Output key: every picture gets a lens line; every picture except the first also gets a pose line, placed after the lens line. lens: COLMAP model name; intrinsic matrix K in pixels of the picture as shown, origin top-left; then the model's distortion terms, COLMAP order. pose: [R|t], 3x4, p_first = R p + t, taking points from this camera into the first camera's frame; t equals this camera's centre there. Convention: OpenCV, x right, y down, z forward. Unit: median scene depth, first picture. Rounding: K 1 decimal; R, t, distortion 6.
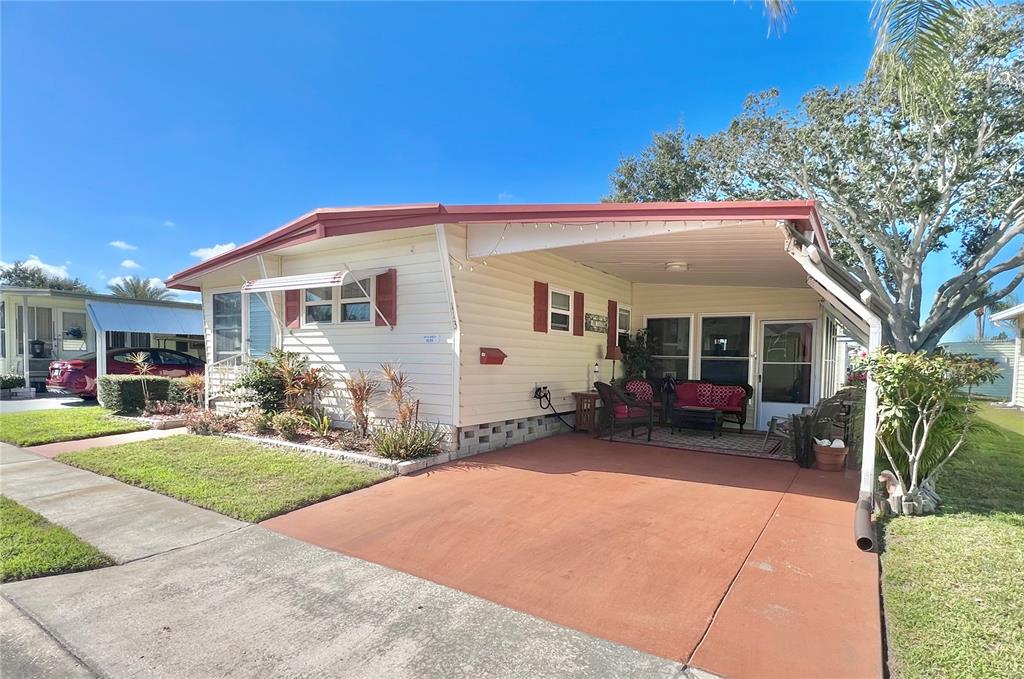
lens RADIAL K [[527.4, 0, 511.6], [0, 527.4, 376.4], [0, 0, 1]] dist [0.000243, -0.000093]
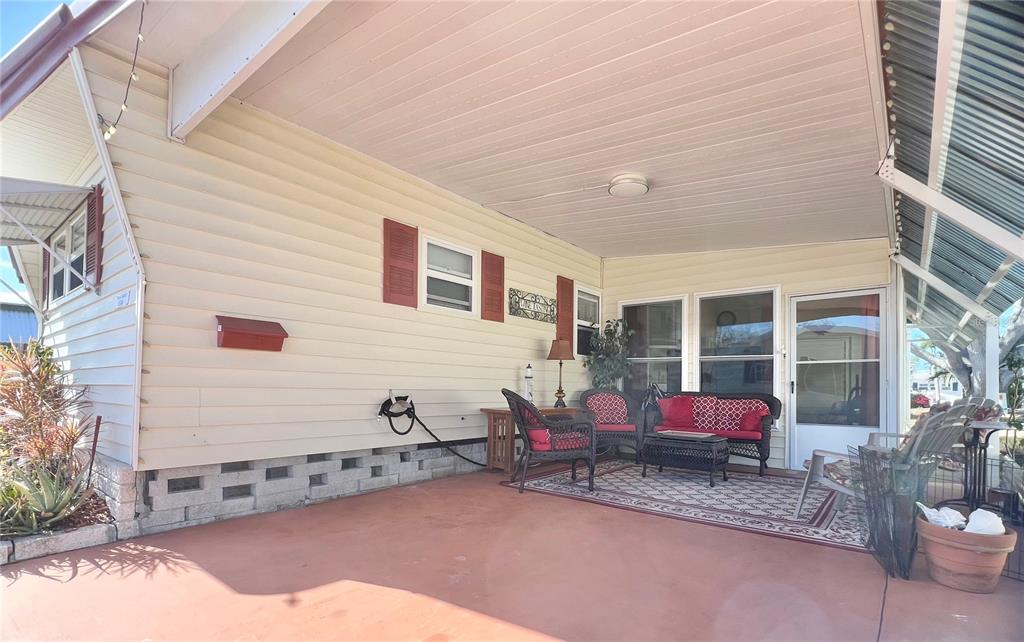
lens RADIAL K [[484.8, 0, 512.3], [0, 484.8, 376.7], [0, 0, 1]] dist [-0.001211, -0.000081]
pose [[0.994918, -0.008674, -0.100312, 0.214940], [0.003017, 0.998403, -0.056409, 0.025726], [0.100641, 0.055820, 0.993356, 0.427944]]
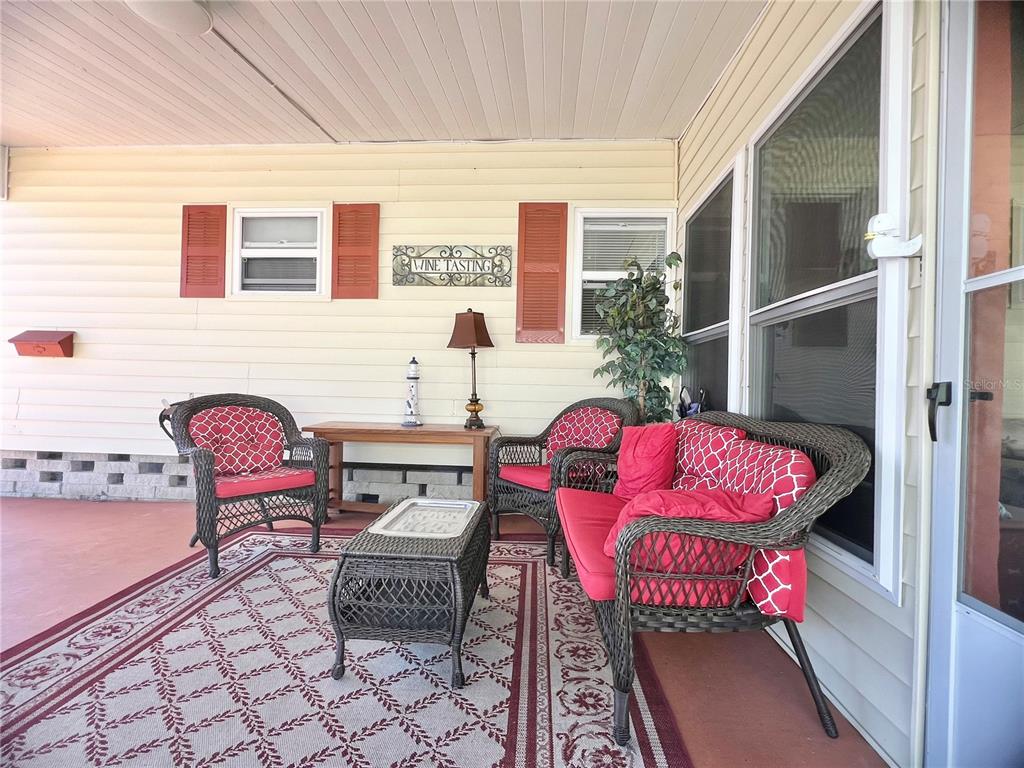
lens RADIAL K [[485.4, 0, 512.0], [0, 485.4, 384.0], [0, 0, 1]] dist [-0.001260, 0.000002]
pose [[0.493760, -0.017122, -0.869429, 0.572806], [-0.039501, 0.998332, -0.042094, 0.009436], [0.868700, 0.055128, 0.492261, 0.940892]]
